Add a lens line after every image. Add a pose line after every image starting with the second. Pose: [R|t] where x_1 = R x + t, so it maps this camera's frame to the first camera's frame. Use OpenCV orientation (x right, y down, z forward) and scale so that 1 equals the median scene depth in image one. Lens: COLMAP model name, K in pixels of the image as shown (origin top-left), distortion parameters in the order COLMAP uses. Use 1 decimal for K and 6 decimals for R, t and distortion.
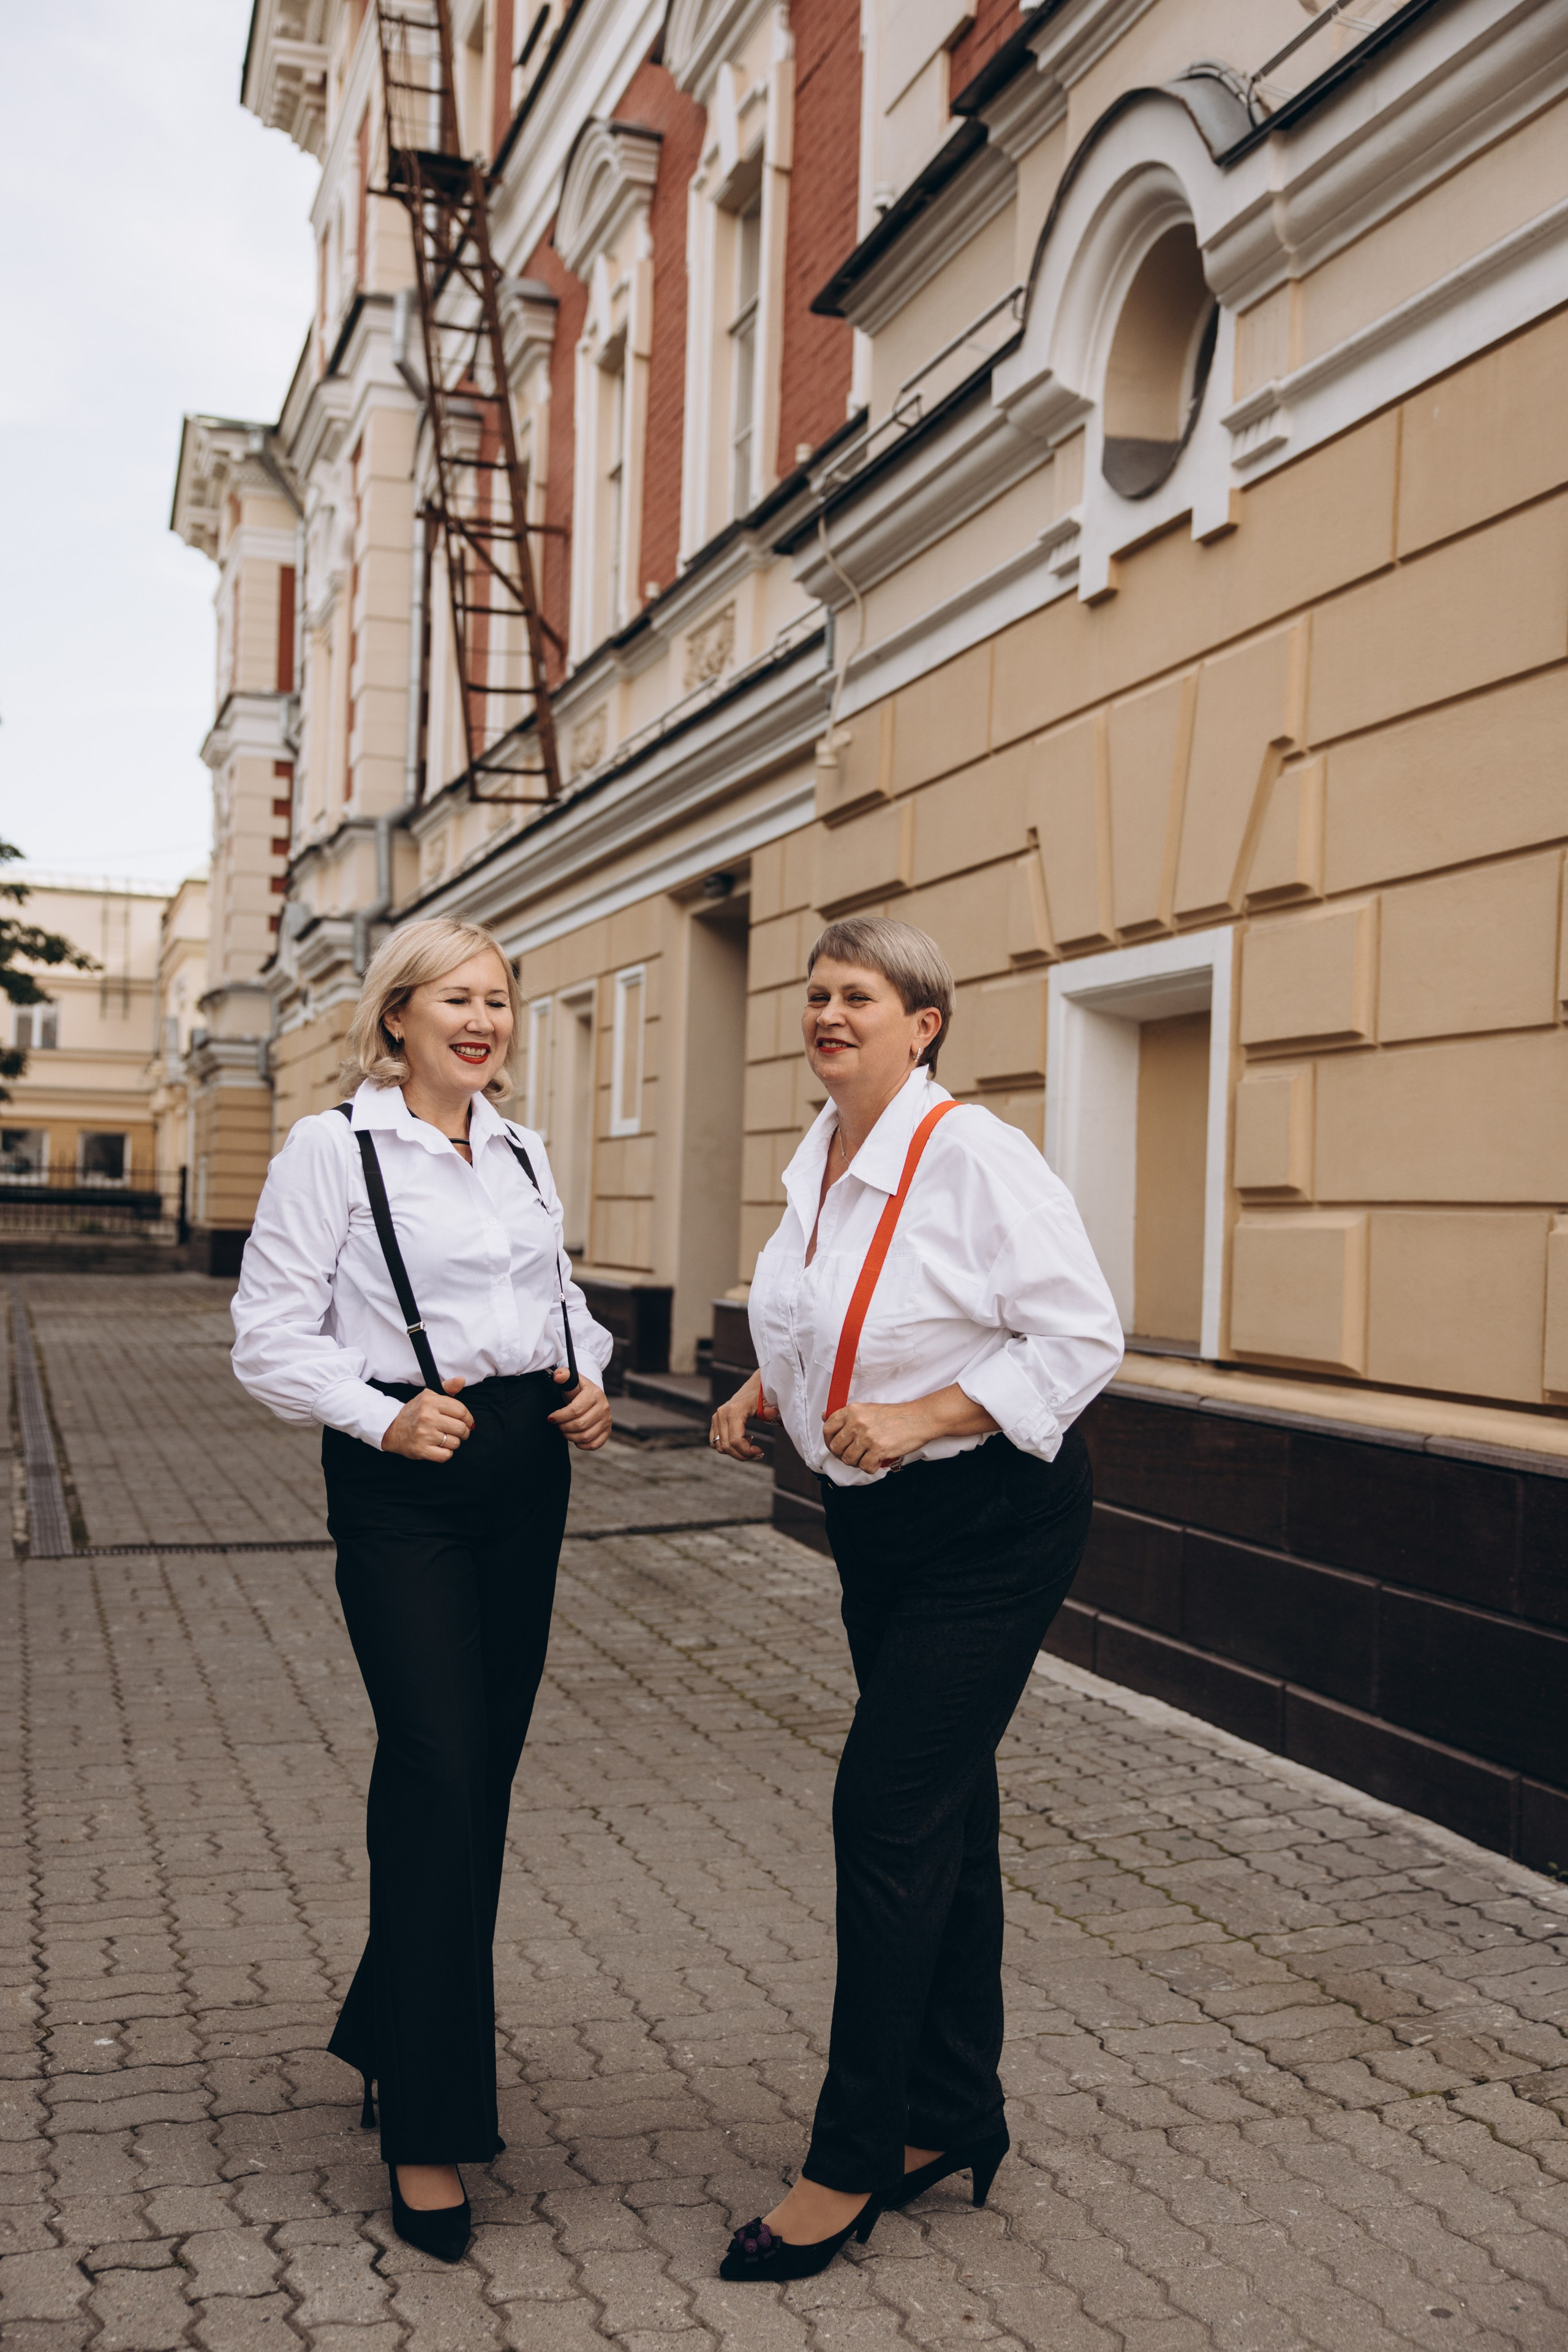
lens RADIAL K [[2443.3, 0, 770.6], [0, 2443.3, 1179.2], [0, 0, 1]] dist [0.165162, -0.257228]
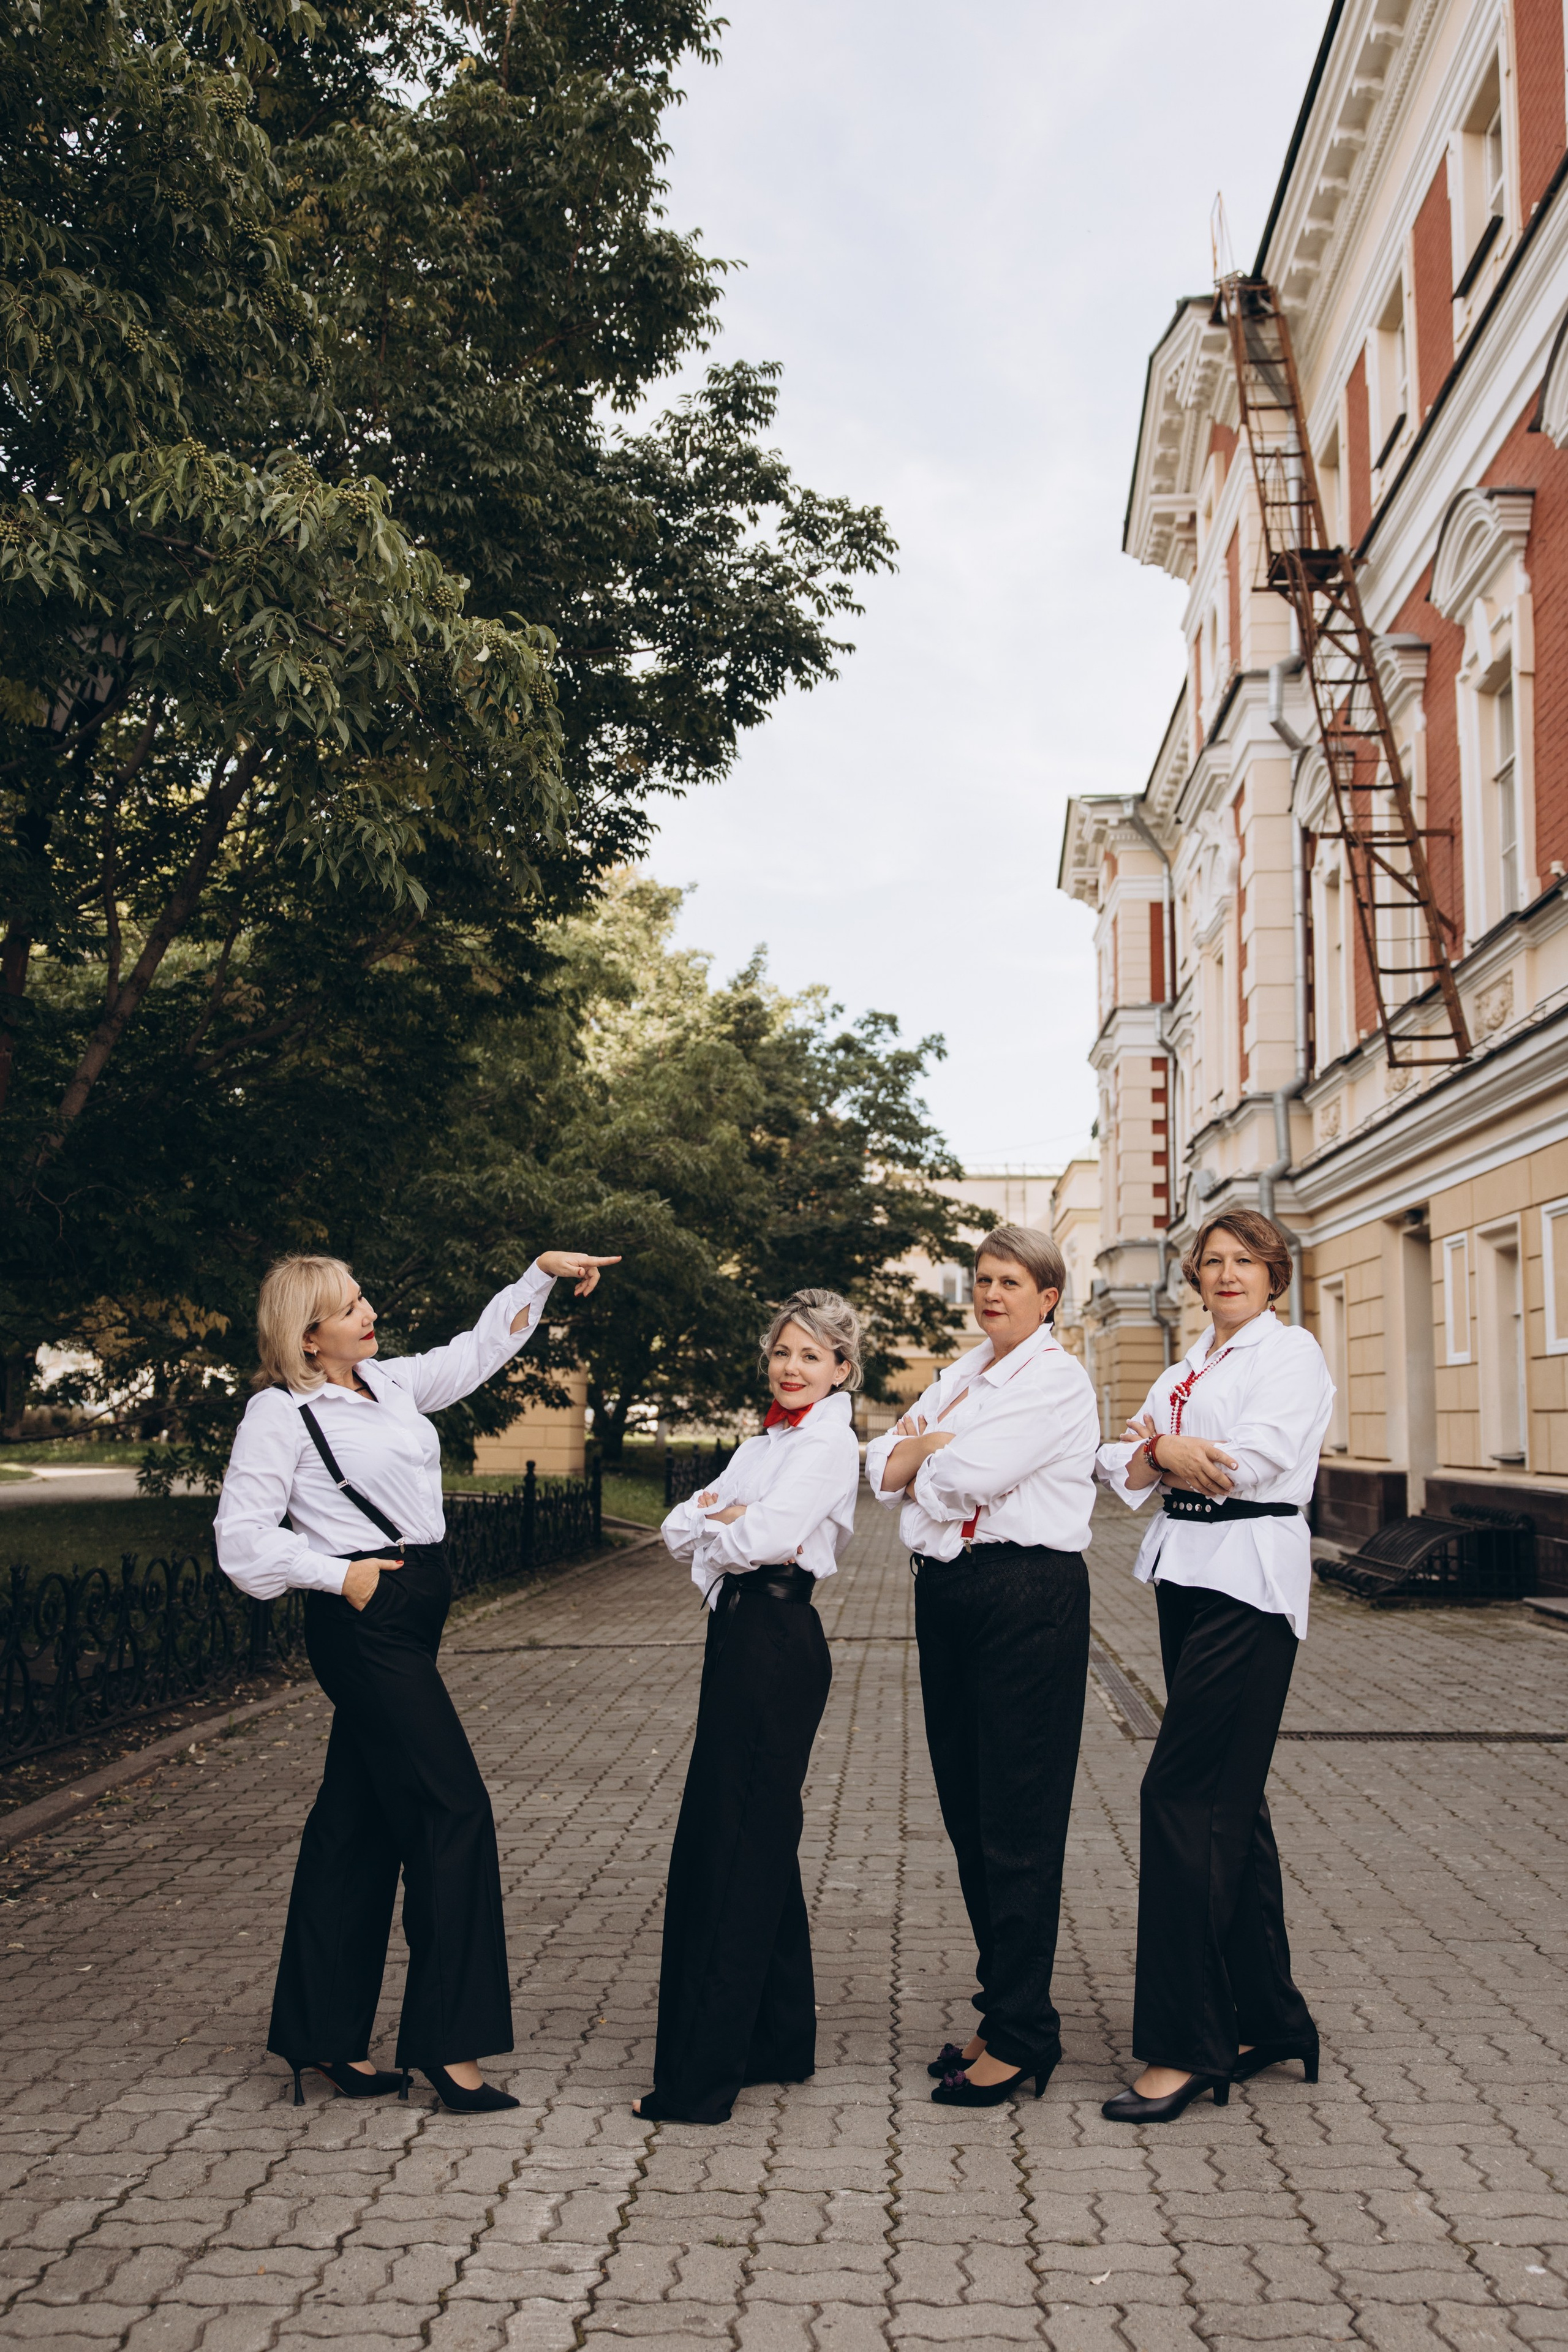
lens RADIAL K [[2027.6, 0, 780.6], [0, 2027.6, 1182.6], [0, 0, 1]] dist [0.039812, -0.036356]
pose [[0.932699, -0.067627, -0.354258, -0.100767], [0.029148, 0.993184, -0.112856, -0.001922], [0.359475, 0.094935, 0.928313, 0.037625]]
